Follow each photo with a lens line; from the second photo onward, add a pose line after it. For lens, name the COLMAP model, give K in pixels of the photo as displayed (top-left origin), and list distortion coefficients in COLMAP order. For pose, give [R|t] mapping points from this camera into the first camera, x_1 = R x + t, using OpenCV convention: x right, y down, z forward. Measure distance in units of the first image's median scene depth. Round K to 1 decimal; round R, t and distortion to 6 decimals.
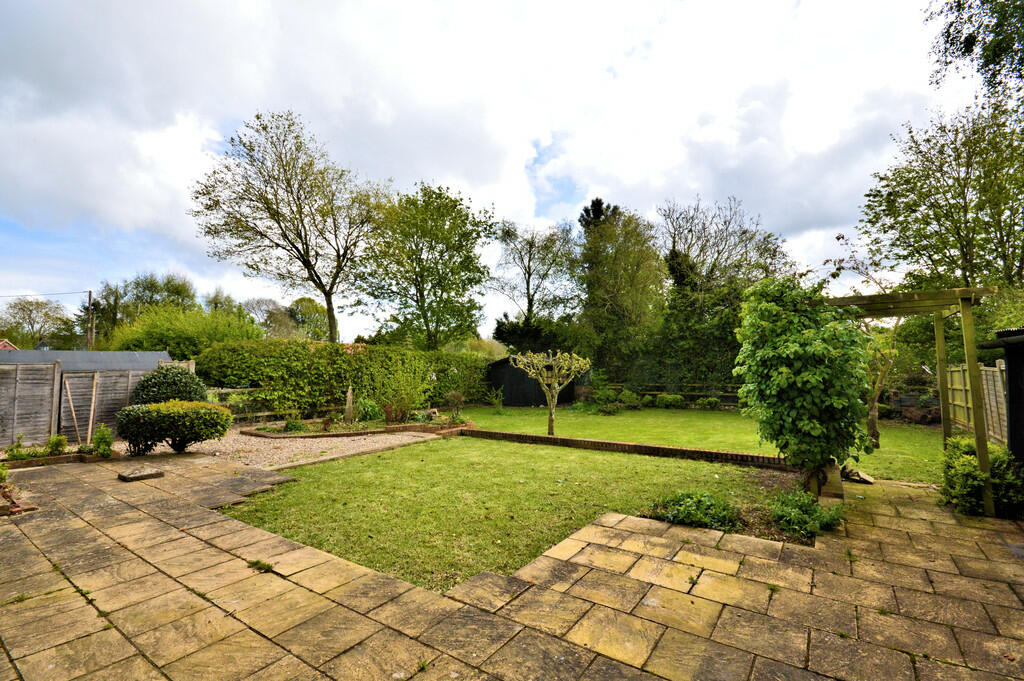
lens RADIAL K [[453.8, 0, 513.7], [0, 453.8, 338.4], [0, 0, 1]] dist [0.012856, -0.015330]
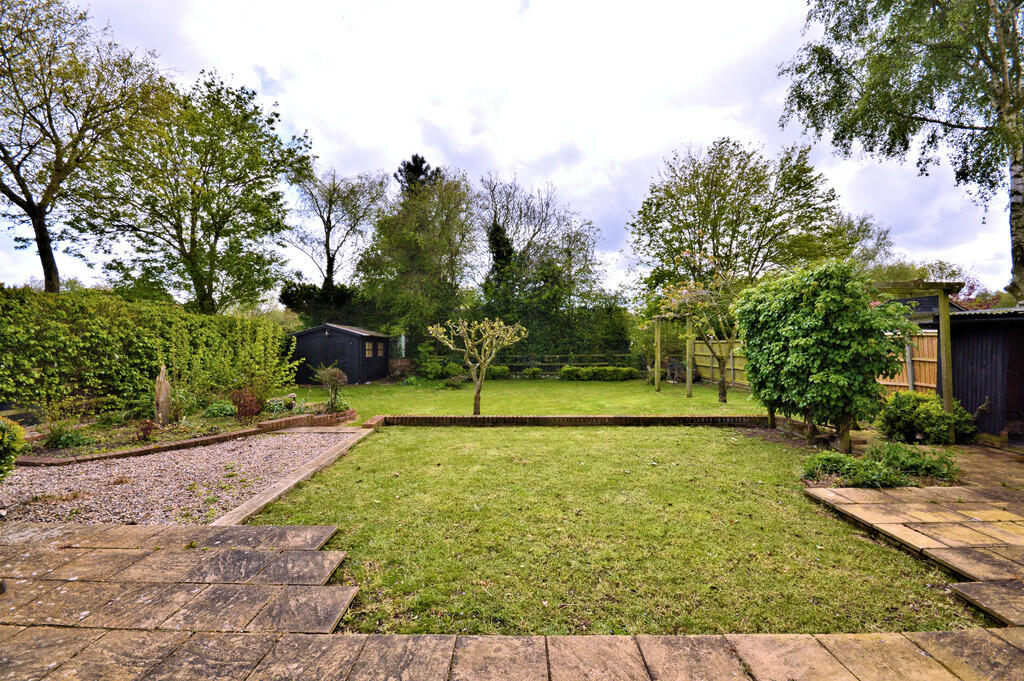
lens RADIAL K [[453.8, 0, 513.7], [0, 453.8, 338.4], [0, 0, 1]] dist [0.012856, -0.015330]
pose [[0.830793, 0.006558, 0.556543, -0.285232], [-0.040319, 0.998013, 0.048427, 0.015306], [-0.555120, -0.062672, 0.829406, 0.193135]]
